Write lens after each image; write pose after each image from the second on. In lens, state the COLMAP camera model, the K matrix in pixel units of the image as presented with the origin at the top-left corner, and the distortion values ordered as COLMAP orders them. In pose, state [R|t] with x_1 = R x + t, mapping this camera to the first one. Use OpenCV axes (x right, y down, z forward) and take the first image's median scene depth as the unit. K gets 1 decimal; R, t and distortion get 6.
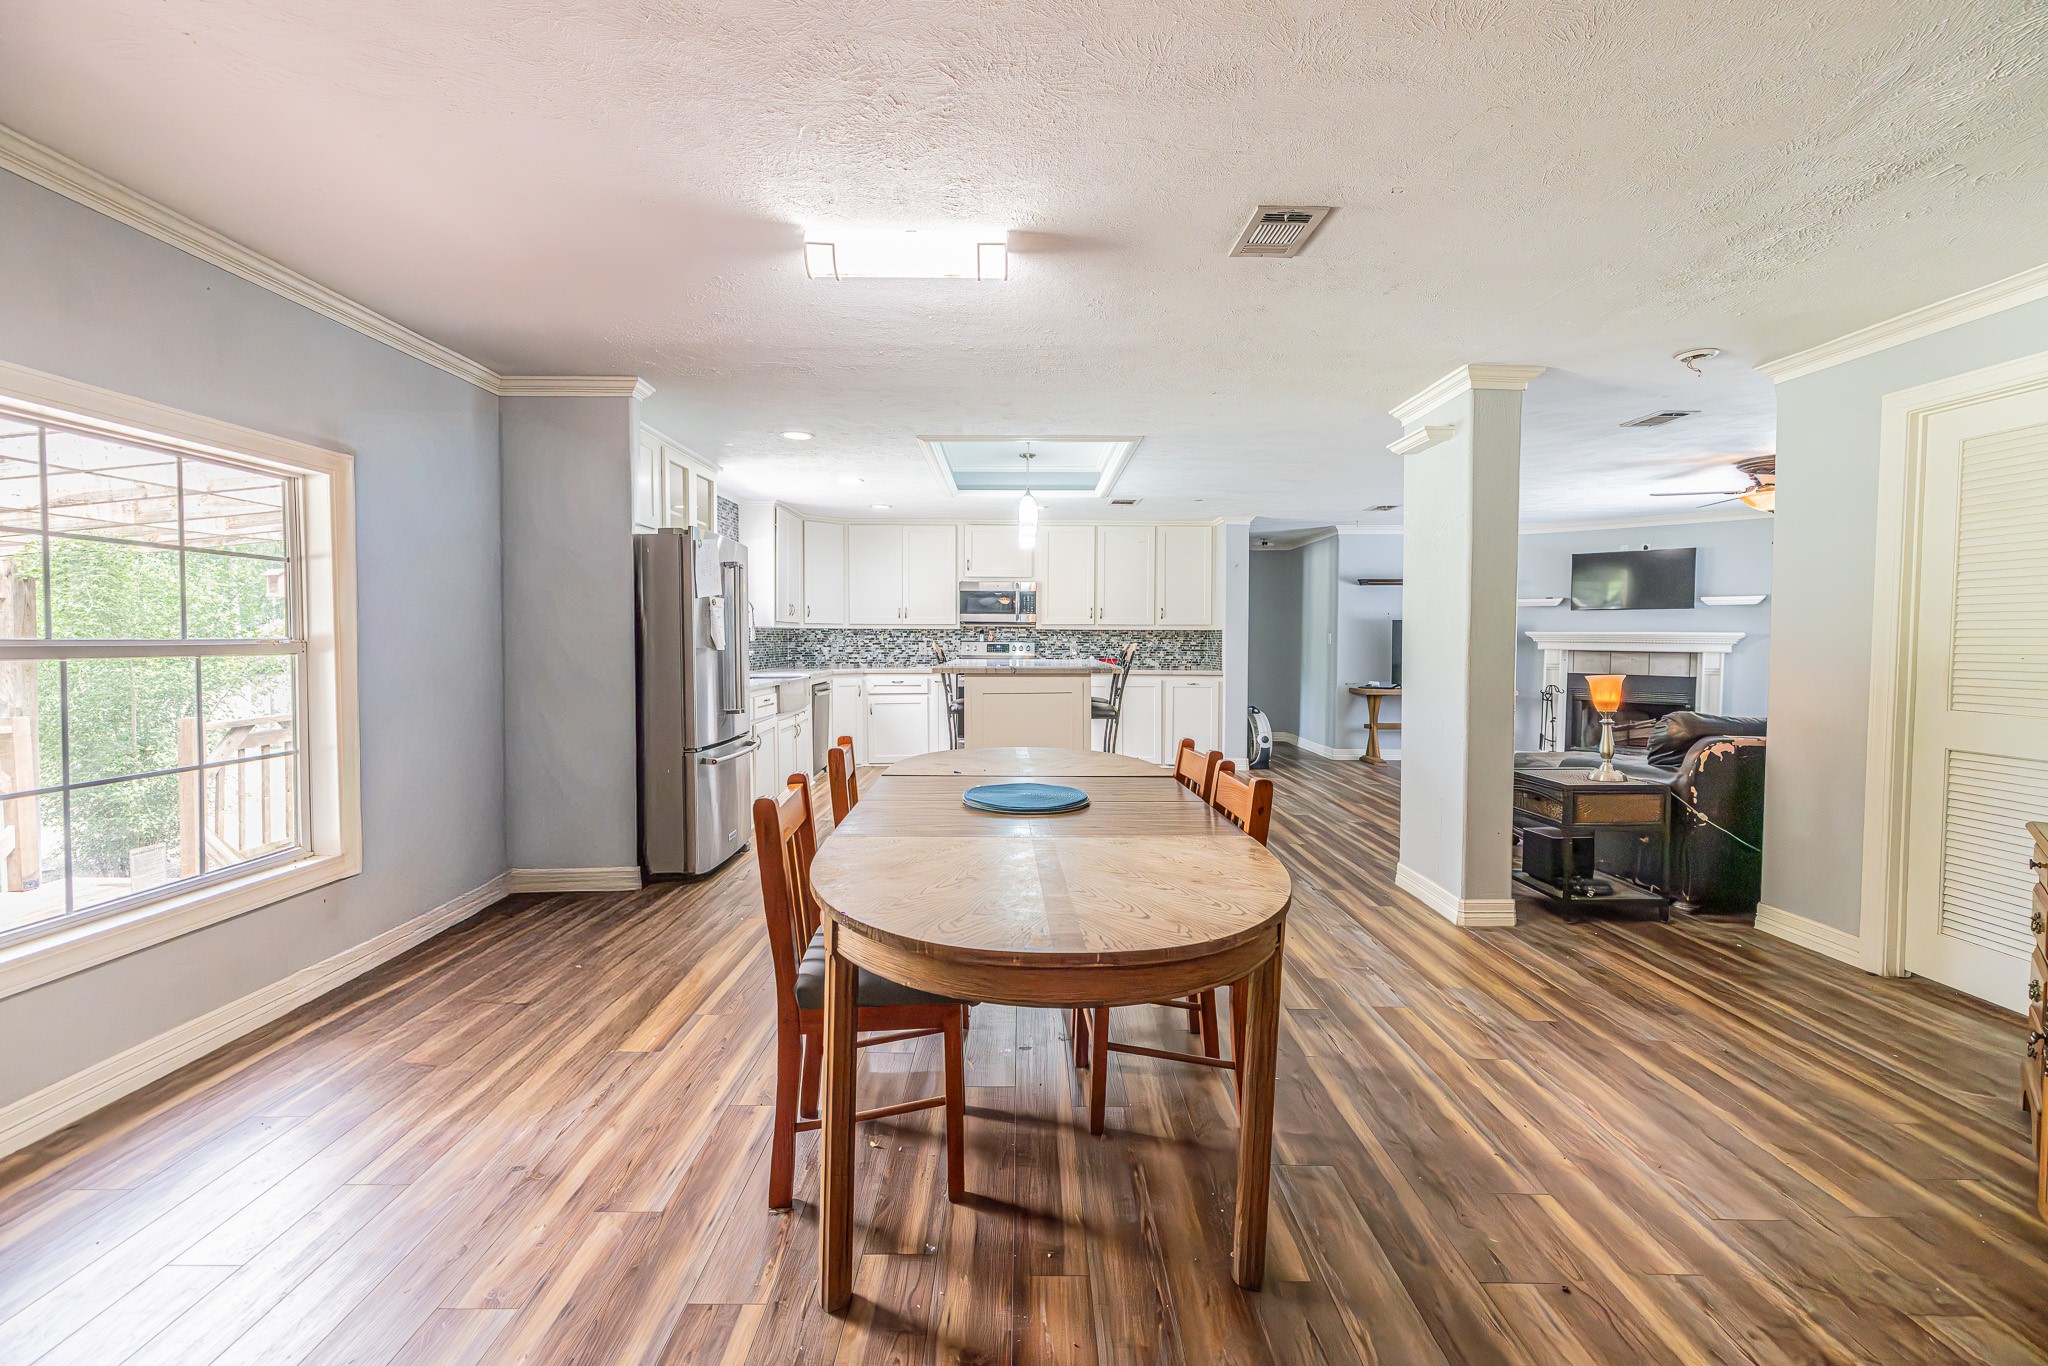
lens RADIAL K [[852.8, 0, 1023.3], [0, 852.8, 672.1], [0, 0, 1]] dist [0.000246, -0.000185]
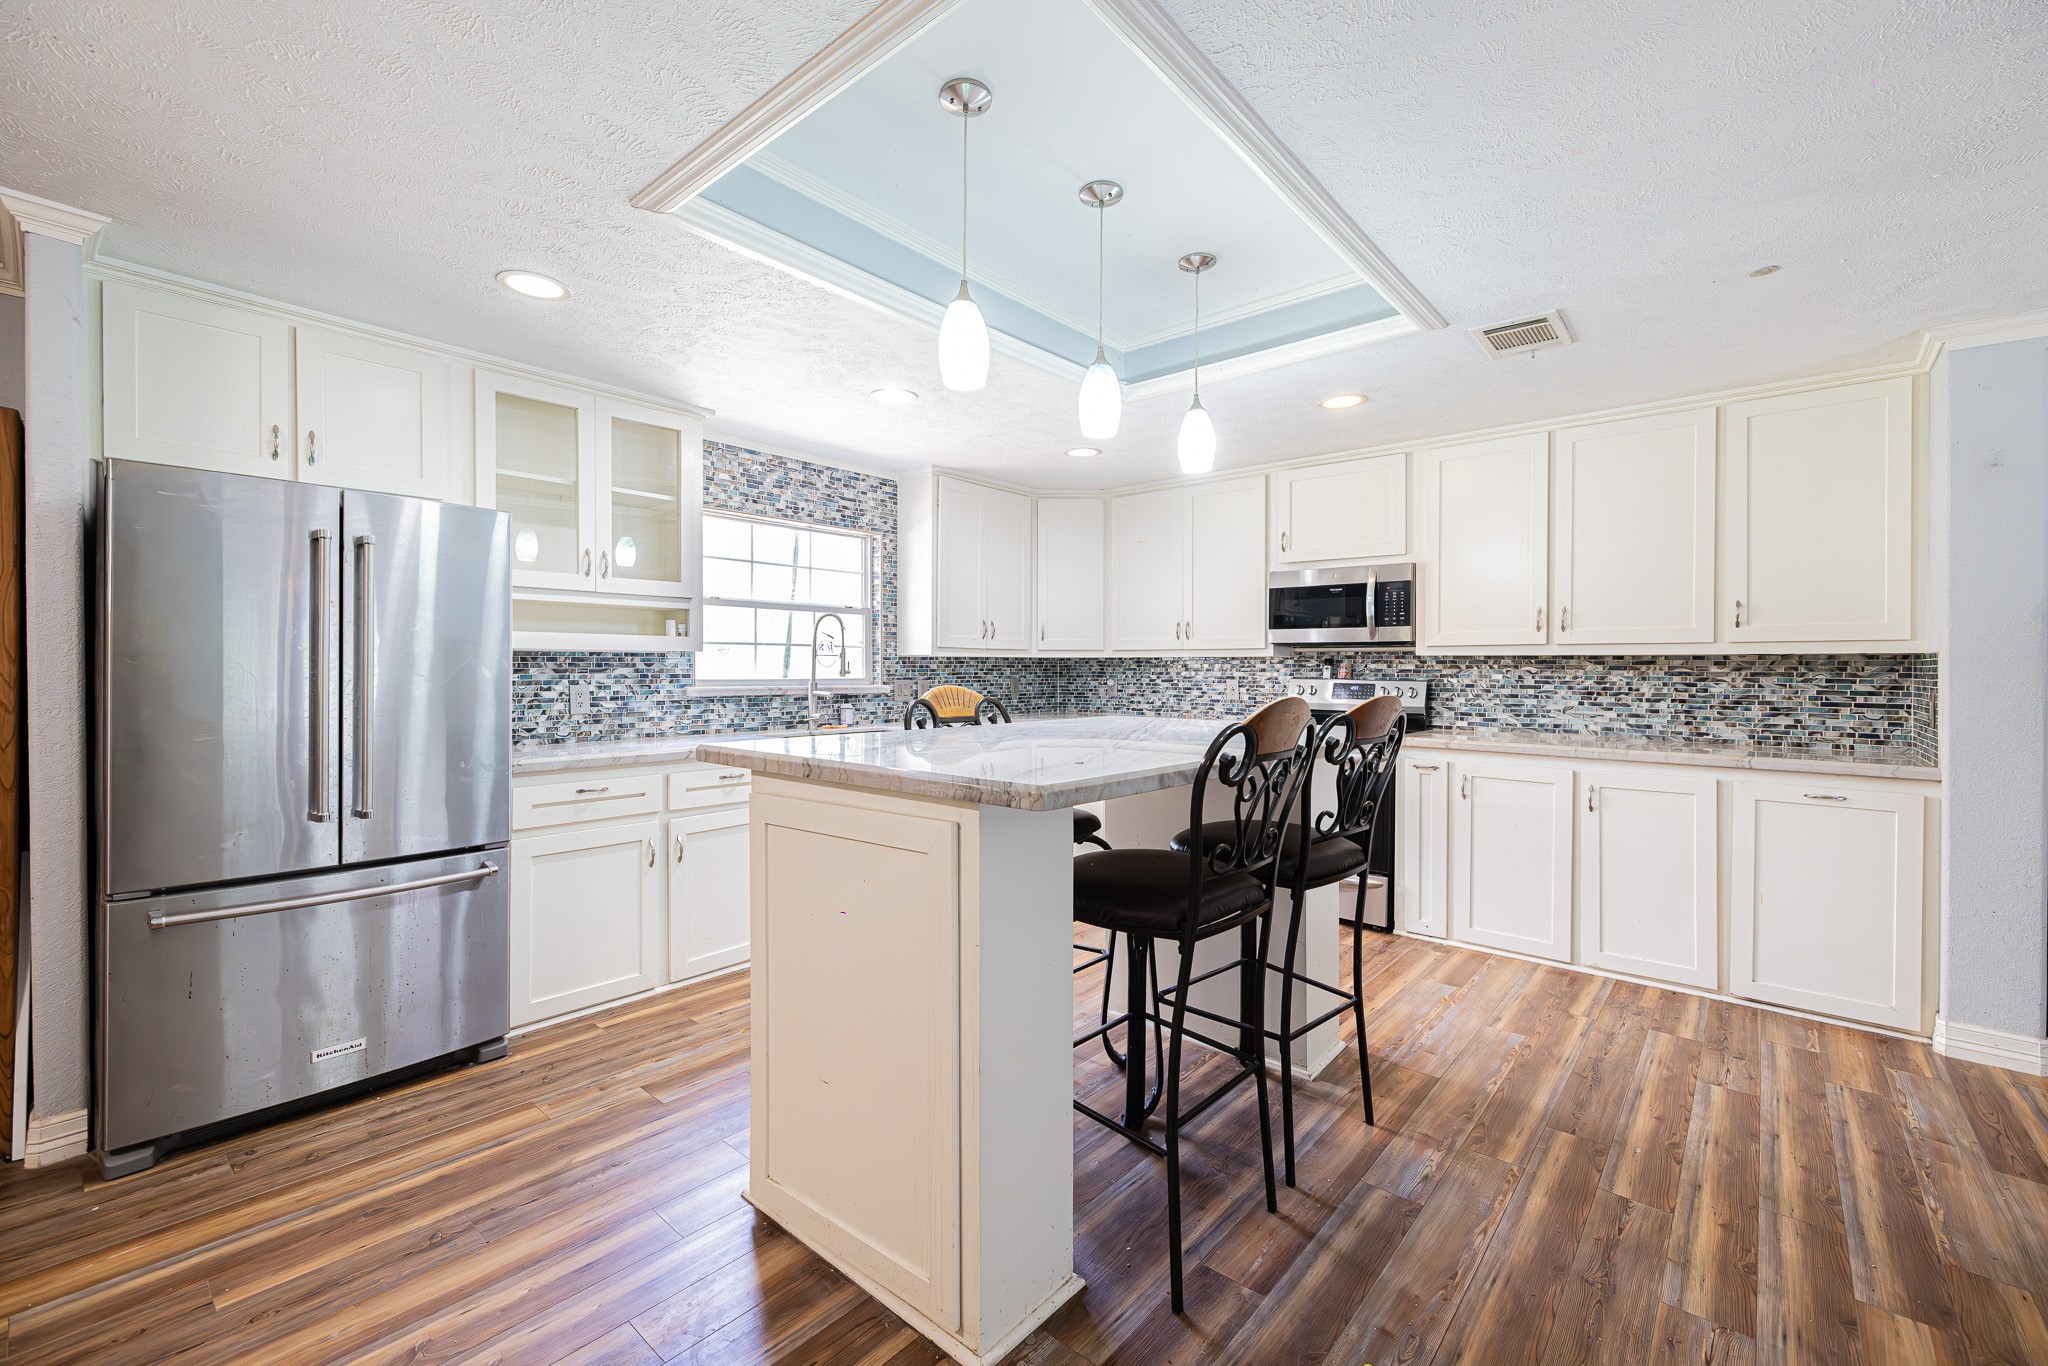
lens RADIAL K [[852.8, 0, 1023.3], [0, 852.8, 672.1], [0, 0, 1]] dist [0.000246, -0.000185]
pose [[0.754810, 0.003356, -0.655935, 0.165897], [-0.027603, 0.999264, -0.026651, -0.019729], [0.655362, 0.038223, 0.754347, 0.447481]]
